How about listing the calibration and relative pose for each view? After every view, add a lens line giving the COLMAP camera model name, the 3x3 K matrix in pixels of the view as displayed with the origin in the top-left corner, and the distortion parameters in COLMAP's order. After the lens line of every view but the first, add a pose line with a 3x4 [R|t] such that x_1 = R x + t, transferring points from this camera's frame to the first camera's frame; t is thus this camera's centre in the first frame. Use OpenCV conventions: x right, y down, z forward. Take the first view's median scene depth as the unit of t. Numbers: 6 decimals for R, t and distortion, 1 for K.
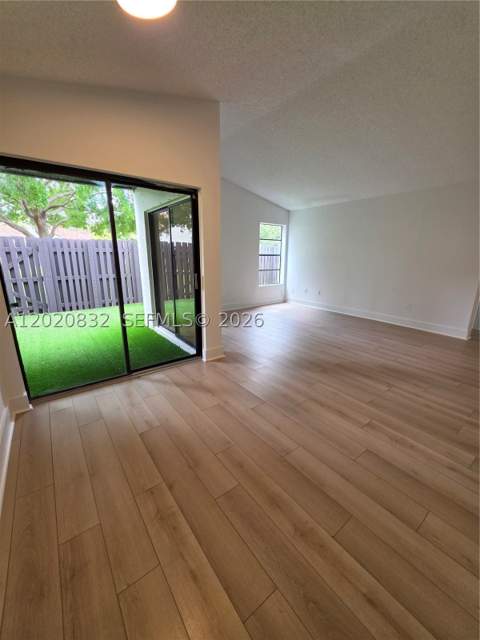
lens RADIAL K [[258.6, 0, 239.0], [0, 258.6, 321.7], [0, 0, 1]] dist [-0.002858, 0.000330]
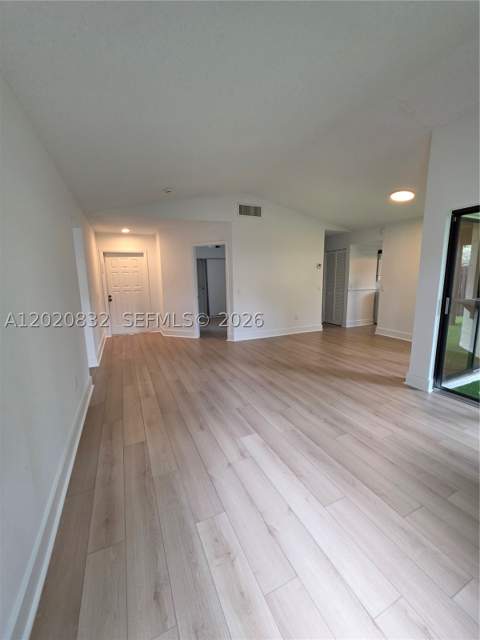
lens RADIAL K [[258.6, 0, 241.7], [0, 258.6, 317.6], [0, 0, 1]] dist [-0.002858, 0.000330]
pose [[-0.980107, -0.019536, 0.197505, 0.387070], [0.062777, 0.913535, 0.401888, -0.556642], [-0.188279, 0.406292, -0.894135, 2.082691]]
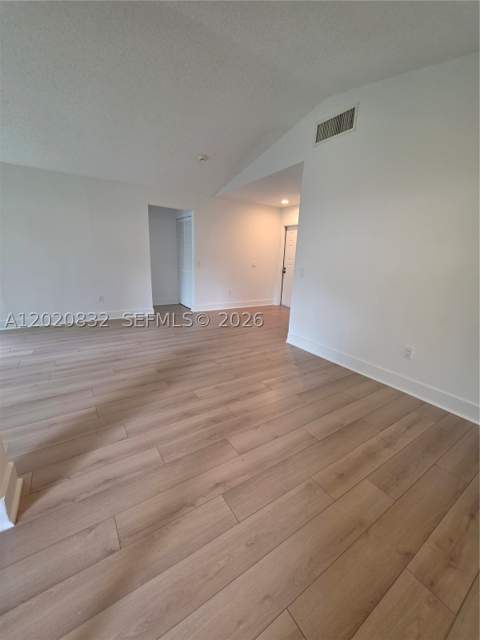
lens RADIAL K [[258.6, 0, 241.3], [0, 258.6, 322.8], [0, 0, 1]] dist [-0.002858, 0.000330]
pose [[0.054102, -0.261049, 0.963808, -0.416167], [0.223039, 0.943994, 0.243163, -0.143192], [-0.973307, 0.201811, 0.109296, 0.624942]]
